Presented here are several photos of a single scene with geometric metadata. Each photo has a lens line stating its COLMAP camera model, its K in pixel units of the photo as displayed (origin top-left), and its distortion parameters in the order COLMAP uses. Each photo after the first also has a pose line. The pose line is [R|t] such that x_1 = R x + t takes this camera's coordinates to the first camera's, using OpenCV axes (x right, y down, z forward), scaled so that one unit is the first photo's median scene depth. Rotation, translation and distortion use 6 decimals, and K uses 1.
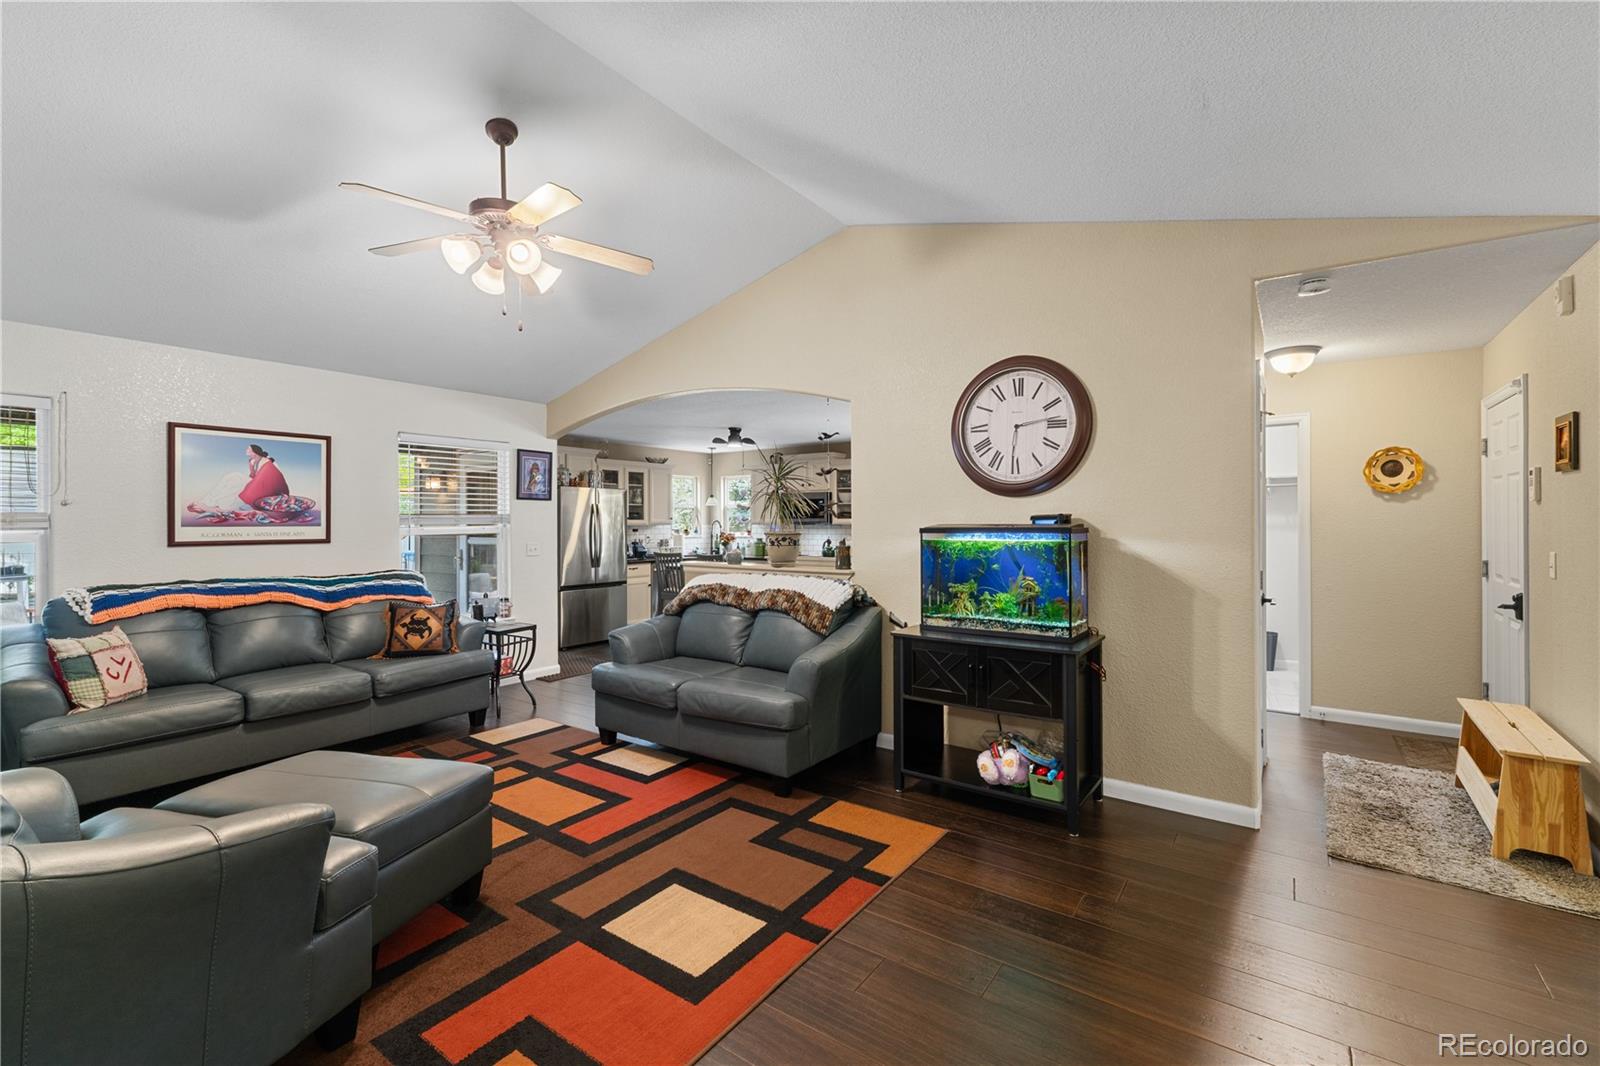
lens RADIAL K [[682.5, 0, 822.6], [0, 682.5, 522.4], [0, 0, 1]] dist [0.007532, 0.000412]
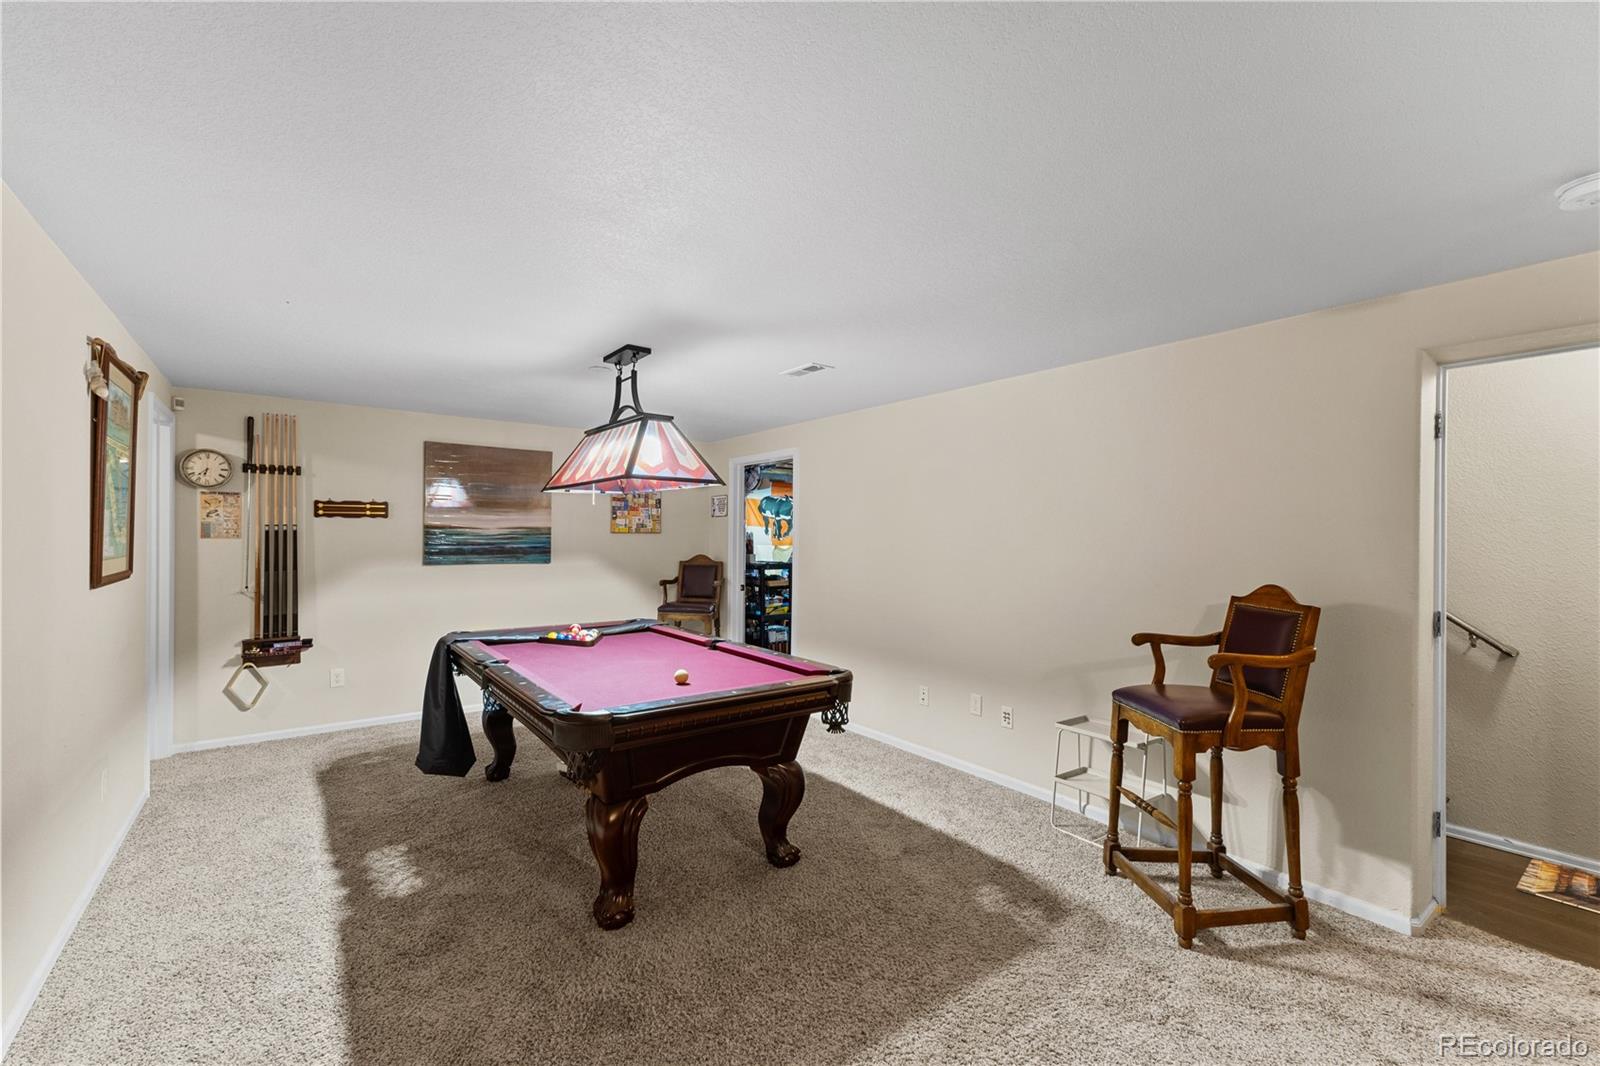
lens RADIAL K [[682.5, 0, 783.7], [0, 682.5, 536.3], [0, 0, 1]] dist [0.007532, 0.000412]
pose [[0.334157, 0.010912, 0.942454, -1.825076], [-0.001272, 0.999937, -0.011127, 0.213844], [-0.942516, 0.002520, 0.334150, -2.637543]]
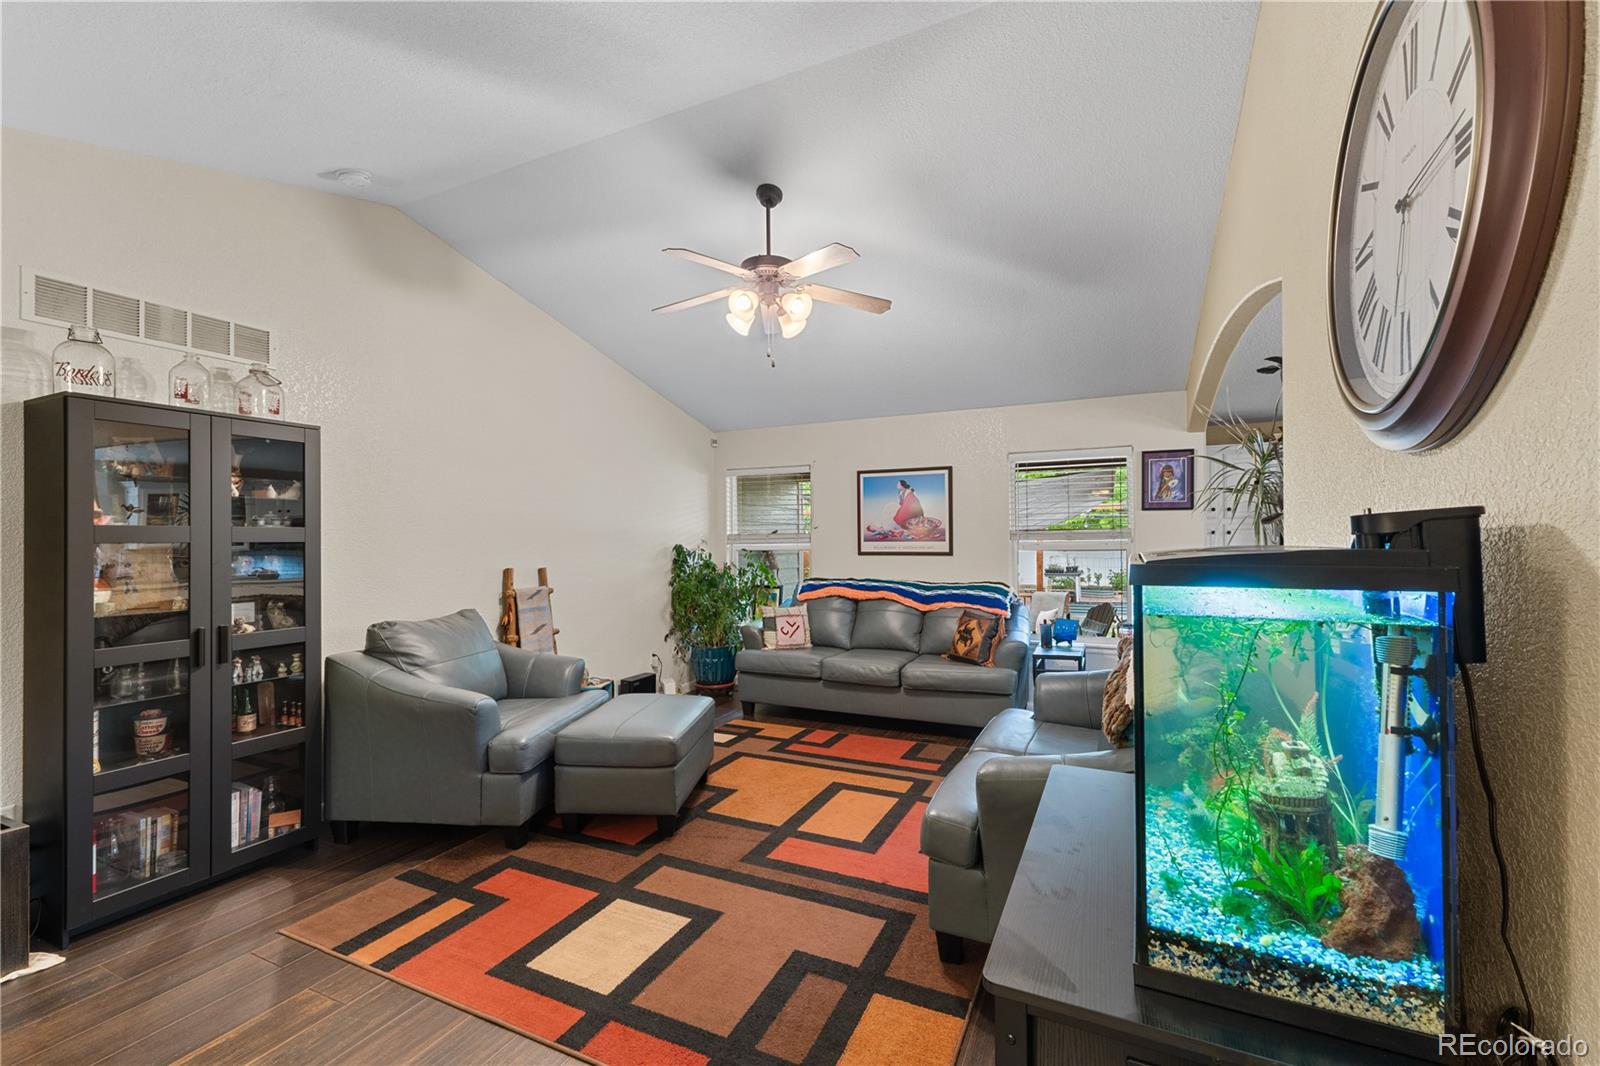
lens RADIAL K [[682.5, 0, 801.4], [0, 682.5, 533.1], [0, 0, 1]] dist [0.007532, 0.000412]
pose [[0.154527, -0.007854, -0.987957, 0.499173], [0.003056, 0.999967, -0.007472, -0.001159], [0.987984, -0.001864, 0.154546, 0.667093]]
